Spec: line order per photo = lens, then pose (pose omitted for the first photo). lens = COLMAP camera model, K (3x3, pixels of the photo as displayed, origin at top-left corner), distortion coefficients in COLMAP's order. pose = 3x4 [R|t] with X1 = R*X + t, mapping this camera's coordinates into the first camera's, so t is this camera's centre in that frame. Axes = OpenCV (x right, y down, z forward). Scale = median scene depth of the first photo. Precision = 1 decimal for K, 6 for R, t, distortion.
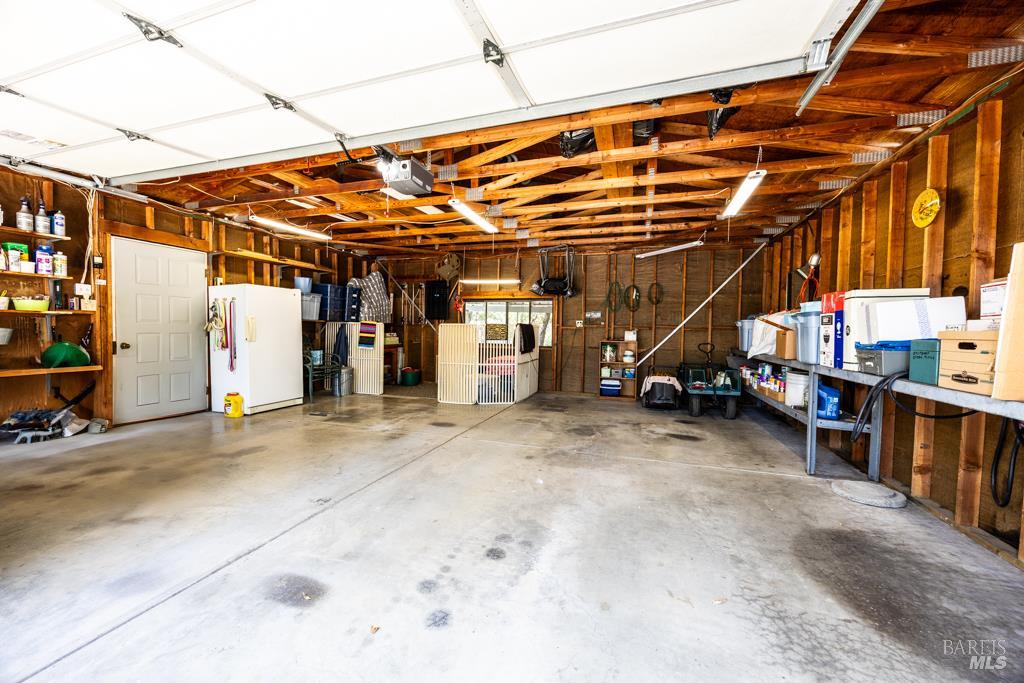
lens RADIAL K [[380.1, 0, 517.3], [0, 380.1, 342.8], [0, 0, 1]] dist [-0.000813, -0.000044]
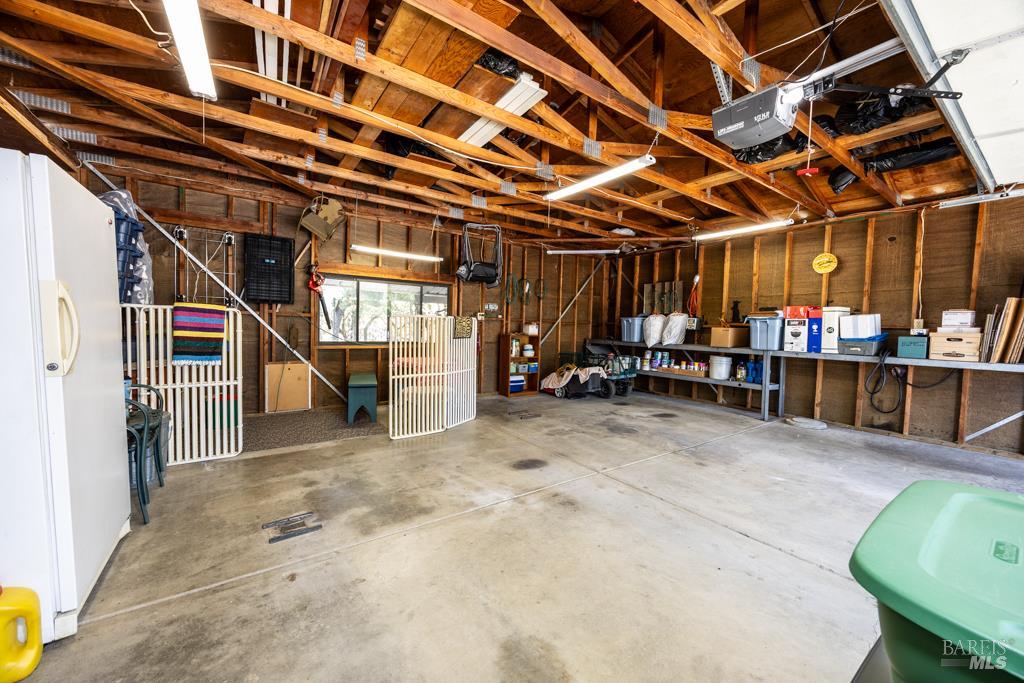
lens RADIAL K [[380.1, 0, 515.1], [0, 380.1, 341.7], [0, 0, 1]] dist [-0.000813, -0.000044]
pose [[0.608127, -0.036133, 0.793017, -0.867212], [0.012596, 0.999277, 0.035871, -0.038182], [-0.793740, -0.011825, 0.608142, 0.696484]]
